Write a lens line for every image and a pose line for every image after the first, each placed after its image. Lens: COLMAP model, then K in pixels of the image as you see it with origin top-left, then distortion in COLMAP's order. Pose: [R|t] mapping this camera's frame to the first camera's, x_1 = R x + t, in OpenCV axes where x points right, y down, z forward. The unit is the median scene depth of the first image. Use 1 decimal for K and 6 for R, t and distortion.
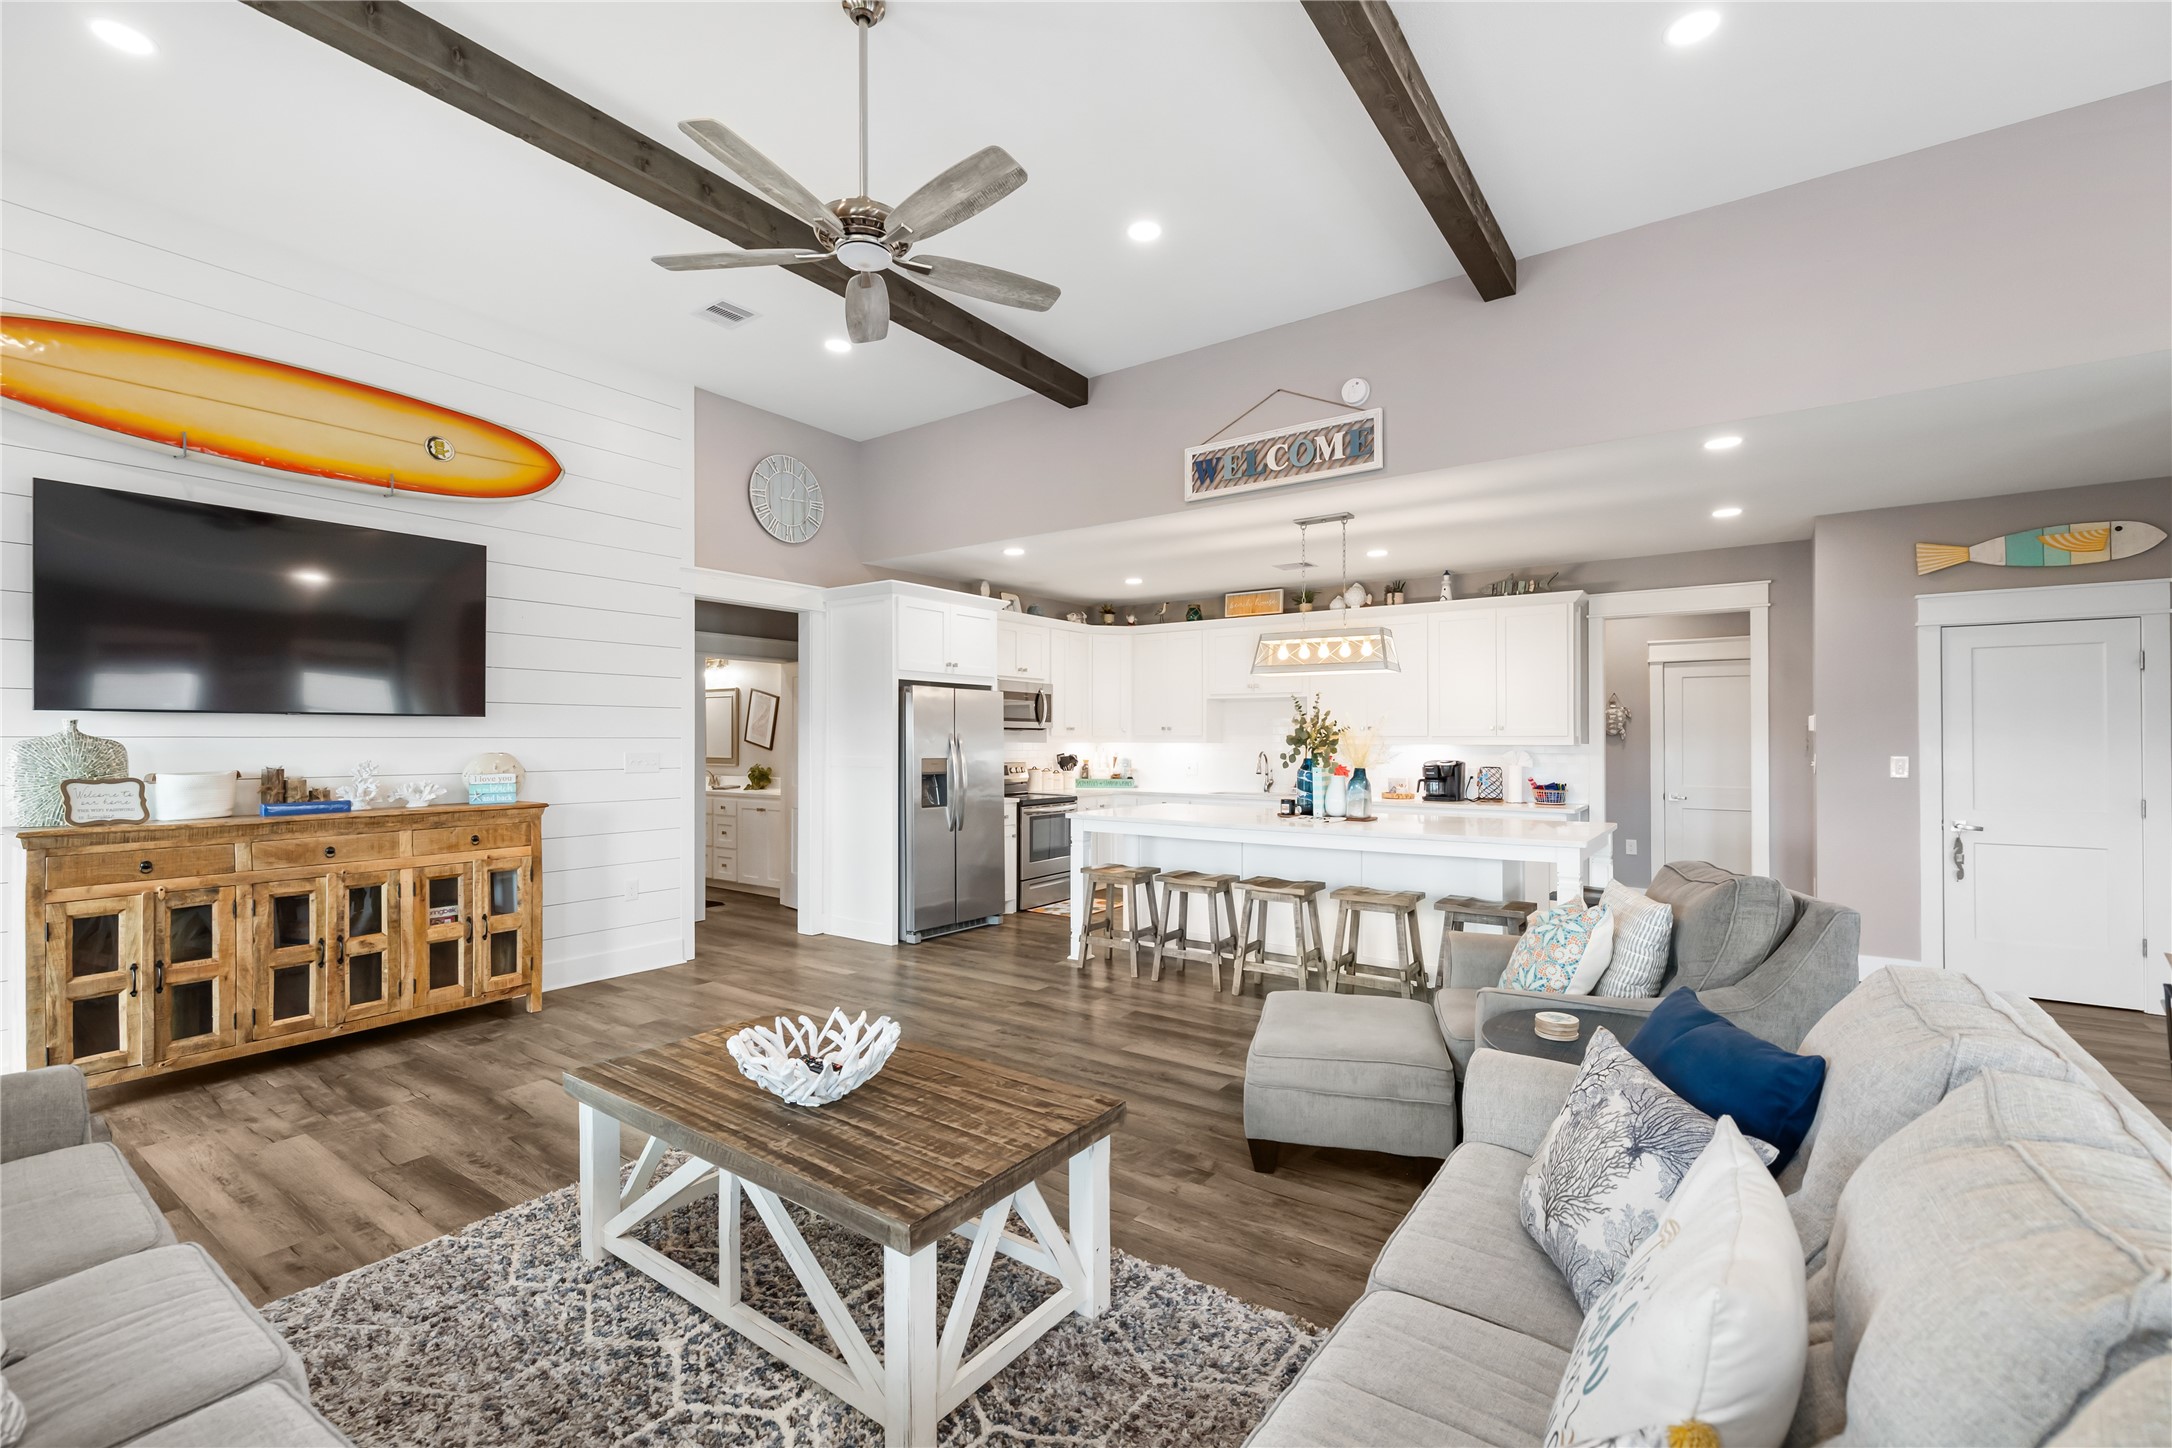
lens RADIAL K [[938.4, 0, 1086.3], [0, 938.4, 735.0], [0, 0, 1]] dist [0.004493, 0.000187]
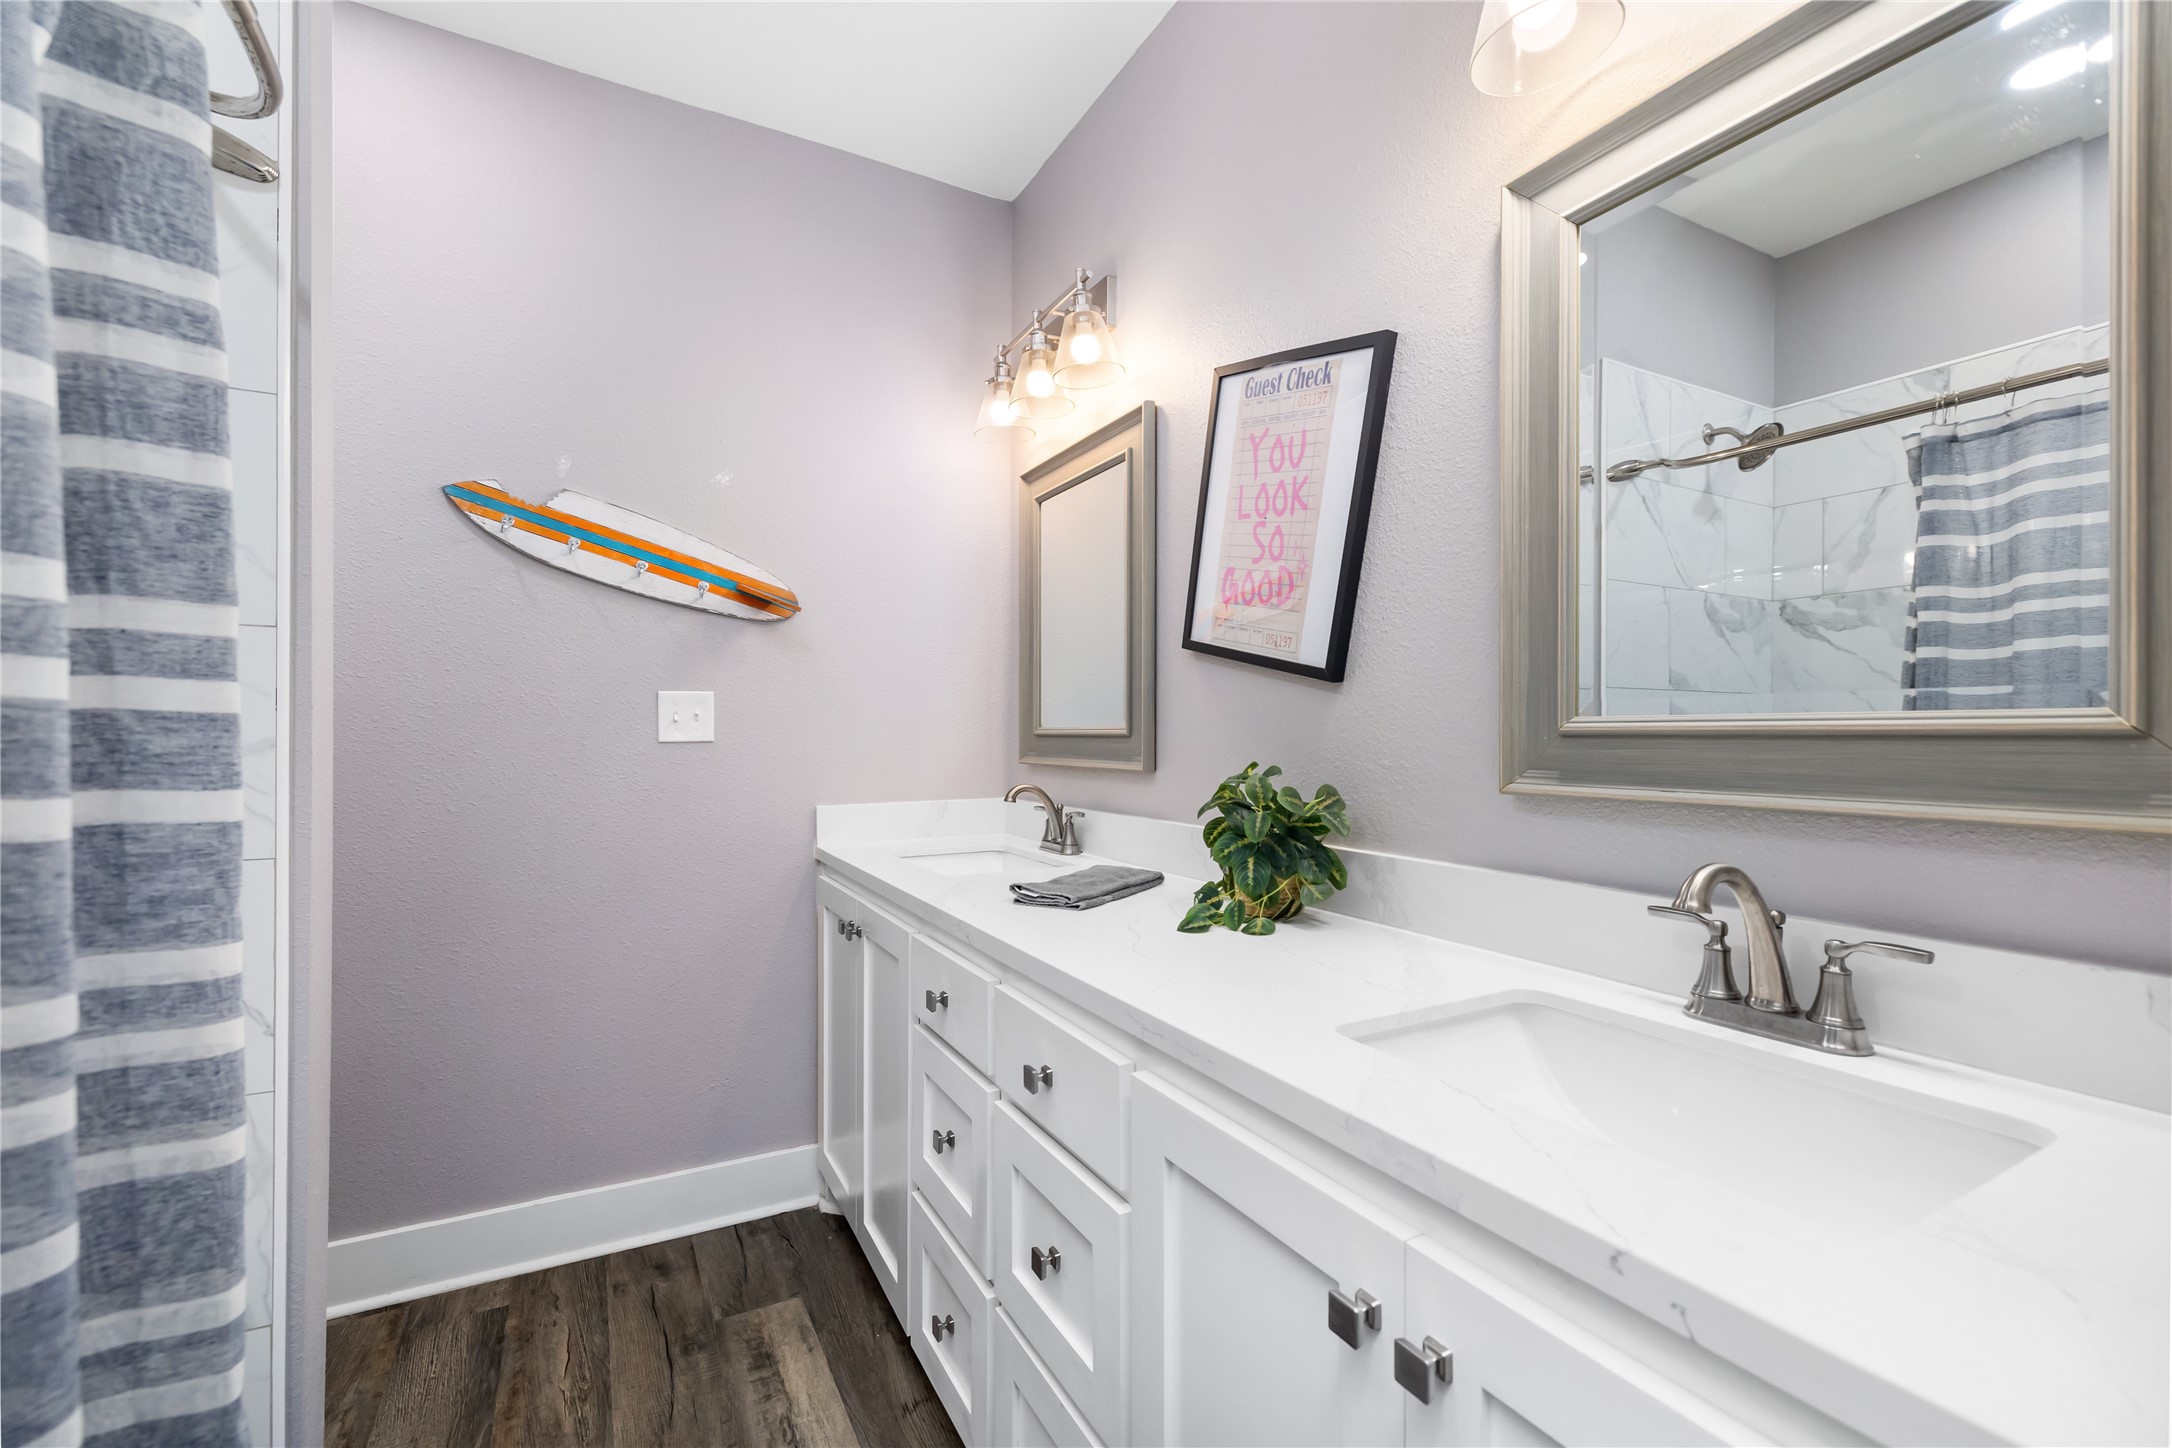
lens RADIAL K [[938.4, 0, 1090.1], [0, 938.4, 730.1], [0, 0, 1]] dist [0.004493, 0.000187]
pose [[0.897154, -0.002465, -0.441712, -0.301023], [0.003253, 0.999994, 0.001025, 0.024303], [0.441707, -0.002357, 0.897156, 0.830943]]
